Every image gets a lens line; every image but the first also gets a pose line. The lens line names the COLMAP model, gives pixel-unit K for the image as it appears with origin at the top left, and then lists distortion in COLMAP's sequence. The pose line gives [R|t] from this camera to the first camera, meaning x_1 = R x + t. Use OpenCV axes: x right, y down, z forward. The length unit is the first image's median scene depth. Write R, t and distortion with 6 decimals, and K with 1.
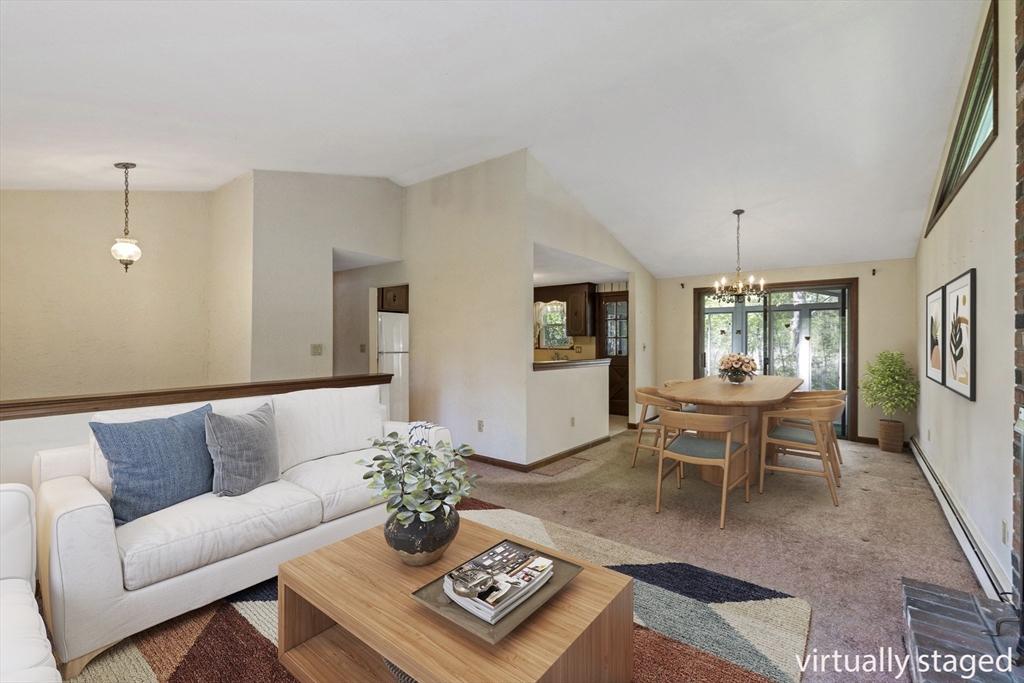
lens RADIAL K [[438.8, 0, 510.3], [0, 438.8, 344.9], [0, 0, 1]] dist [-0.000920, -0.000298]
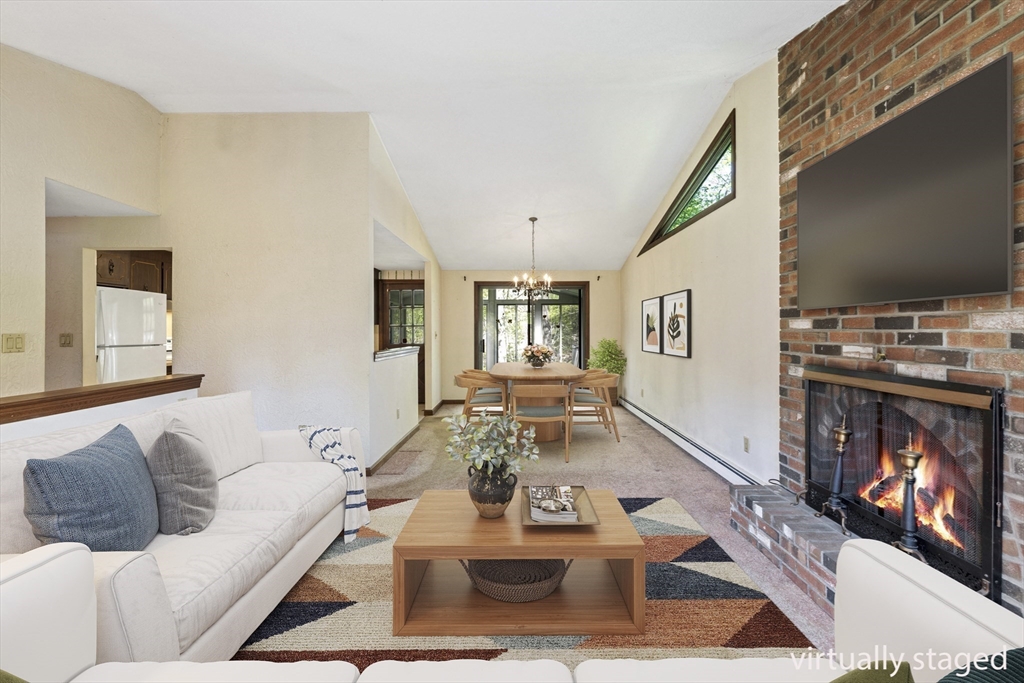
lens RADIAL K [[433.2, 0, 502.5], [0, 433.2, 332.0], [0, 0, 1]] dist [-0.001507, -0.000016]
pose [[0.798954, -0.005316, 0.601368, -0.226915], [0.009881, 0.999942, -0.004288, 0.004377], [-0.601311, 0.009368, 0.798960, 0.109603]]
